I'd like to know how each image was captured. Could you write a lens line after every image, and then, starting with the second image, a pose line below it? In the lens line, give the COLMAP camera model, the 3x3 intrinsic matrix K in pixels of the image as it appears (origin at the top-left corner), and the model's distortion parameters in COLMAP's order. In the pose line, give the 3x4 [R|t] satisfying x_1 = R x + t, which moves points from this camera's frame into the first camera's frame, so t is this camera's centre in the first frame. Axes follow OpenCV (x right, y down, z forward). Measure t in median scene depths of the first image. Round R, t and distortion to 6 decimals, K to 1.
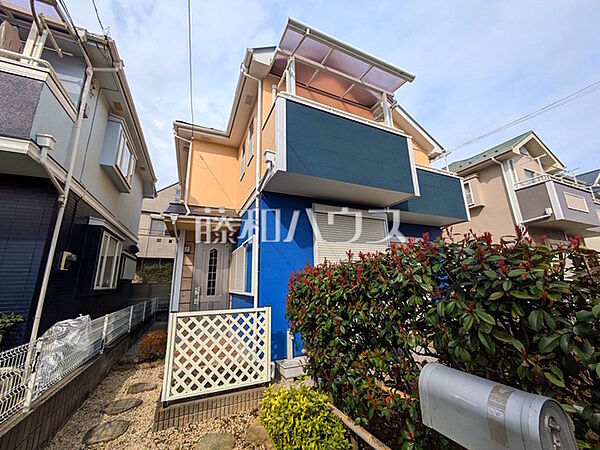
lens RADIAL K [[237.9, 0, 298.3], [0, 237.9, 225.0], [0, 0, 1]] dist [-0.000016, 0.002688]
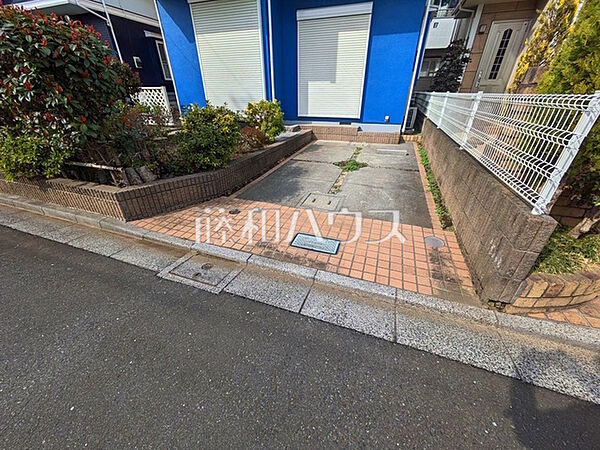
lens RADIAL K [[237.9, 0, 298.3], [0, 237.9, 225.0], [0, 0, 1]] dist [-0.000016, 0.002688]
pose [[0.718662, 0.357122, -0.596648, 1.189054], [0.154855, 0.754300, 0.638006, 0.080205], [0.677898, -0.550904, 0.486784, 0.129488]]
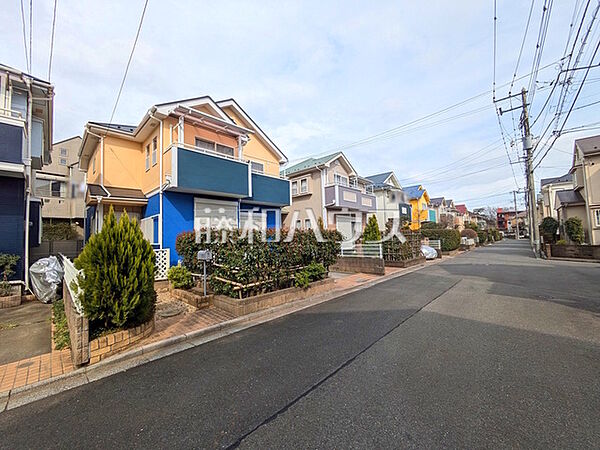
lens RADIAL K [[237.9, 0, 298.3], [0, 237.9, 225.0], [0, 0, 1]] dist [-0.000016, 0.002688]
pose [[0.927664, 0.015601, 0.373091, 0.095930], [-0.080152, 0.984158, 0.158139, -0.183138], [-0.364713, -0.176604, 0.914218, -0.817682]]
